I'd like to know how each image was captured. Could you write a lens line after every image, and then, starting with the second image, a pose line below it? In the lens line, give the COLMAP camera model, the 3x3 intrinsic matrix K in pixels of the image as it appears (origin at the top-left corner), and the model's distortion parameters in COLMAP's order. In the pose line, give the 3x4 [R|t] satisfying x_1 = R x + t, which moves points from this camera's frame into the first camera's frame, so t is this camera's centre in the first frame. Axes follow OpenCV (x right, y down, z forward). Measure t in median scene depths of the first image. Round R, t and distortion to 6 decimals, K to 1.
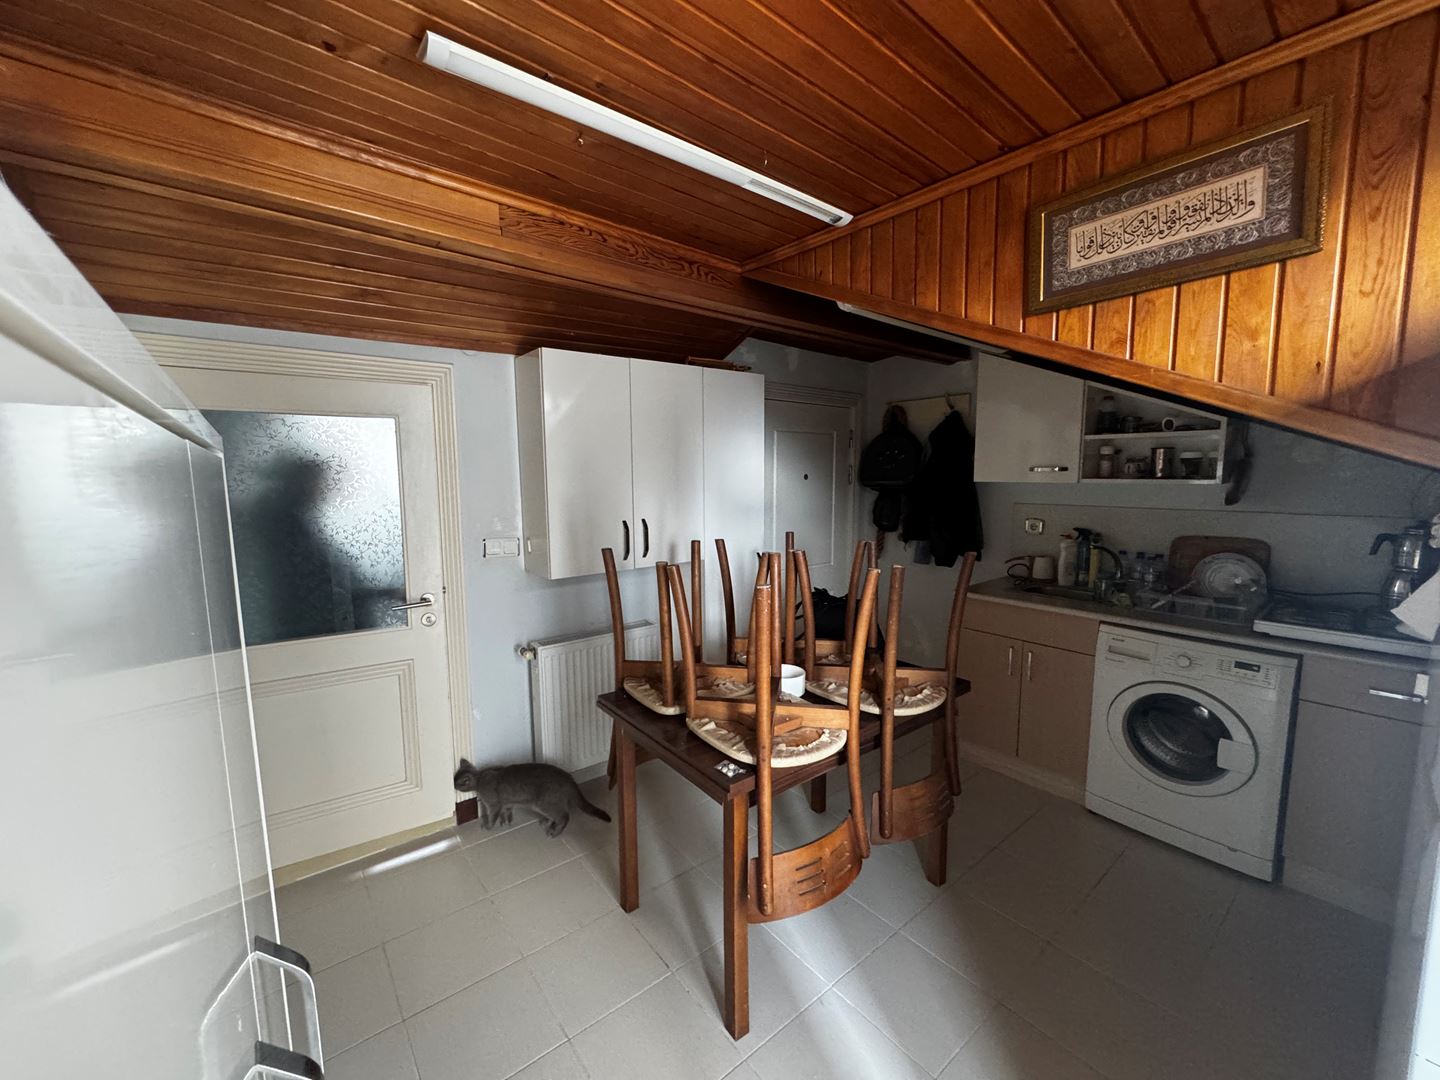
lens RADIAL K [[573.5, 0, 721.6], [0, 573.5, 534.8], [0, 0, 1]] dist [-0.003245, -0.000038]
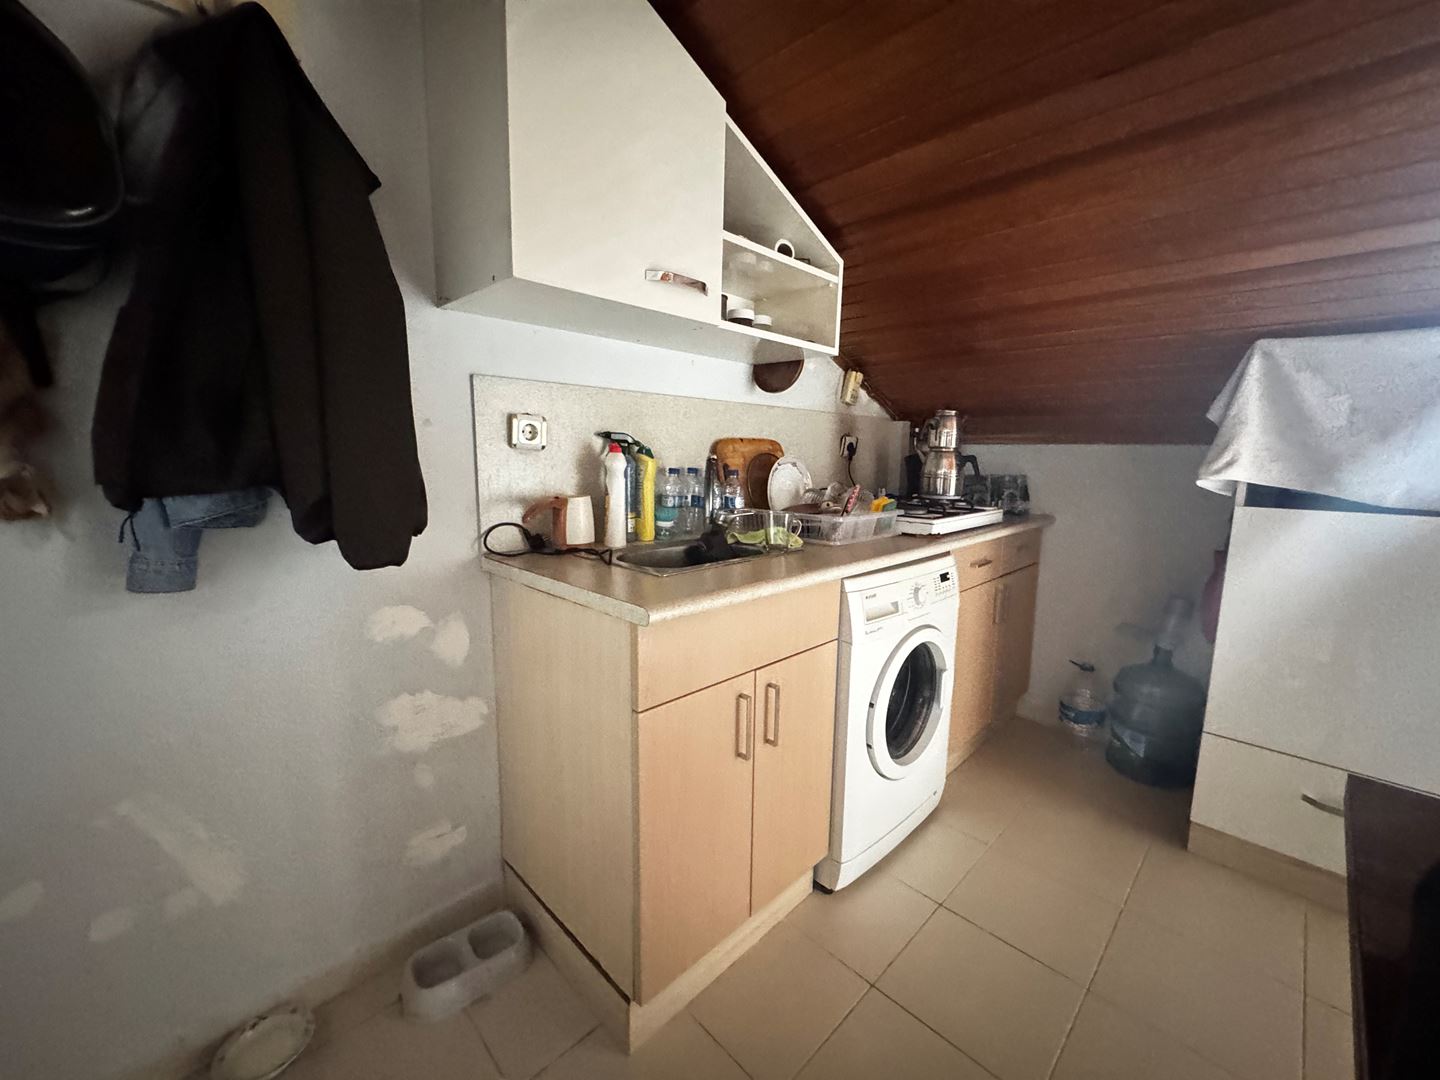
lens RADIAL K [[573.5, 0, 719.7], [0, 573.5, 538.0], [0, 0, 1]] dist [-0.003245, -0.000038]
pose [[-0.089980, -0.137558, 0.986398, 0.126171], [0.096547, 0.984546, 0.146106, 0.021118], [-0.991253, 0.108380, -0.075309, 1.223916]]
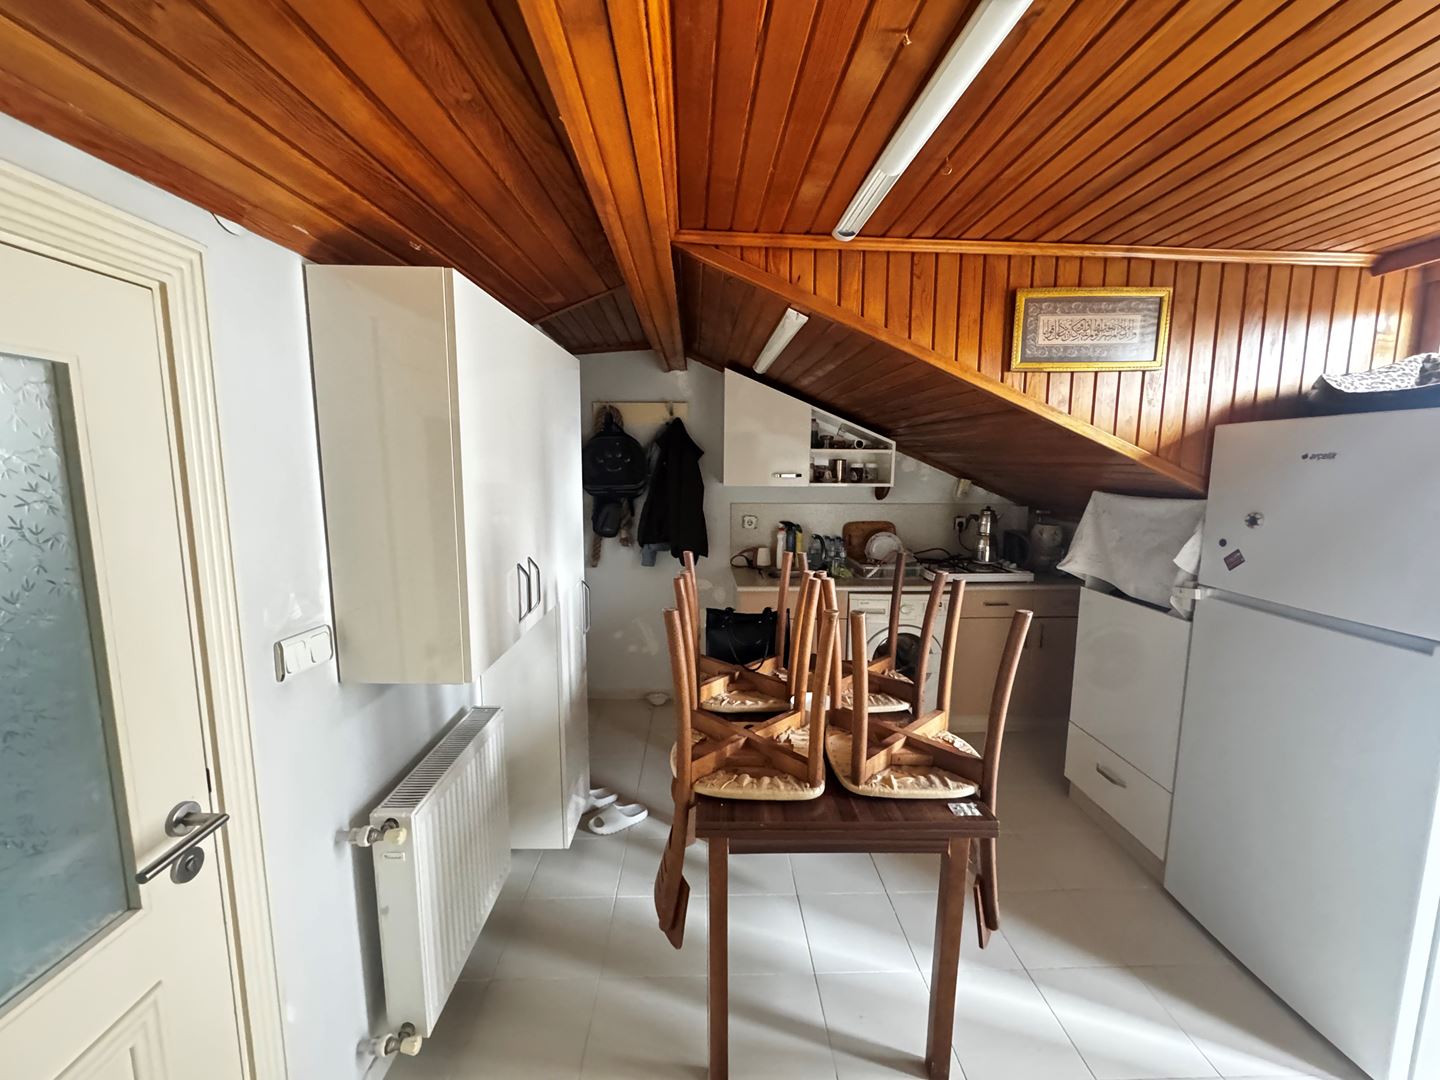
lens RADIAL K [[573.5, 0, 718.0], [0, 573.5, 536.1], [0, 0, 1]] dist [-0.003245, -0.000038]
pose [[0.605484, -0.093425, 0.790355, -0.586047], [0.077638, 0.995283, 0.058171, -0.081938], [-0.792062, 0.026140, 0.609881, 0.453003]]
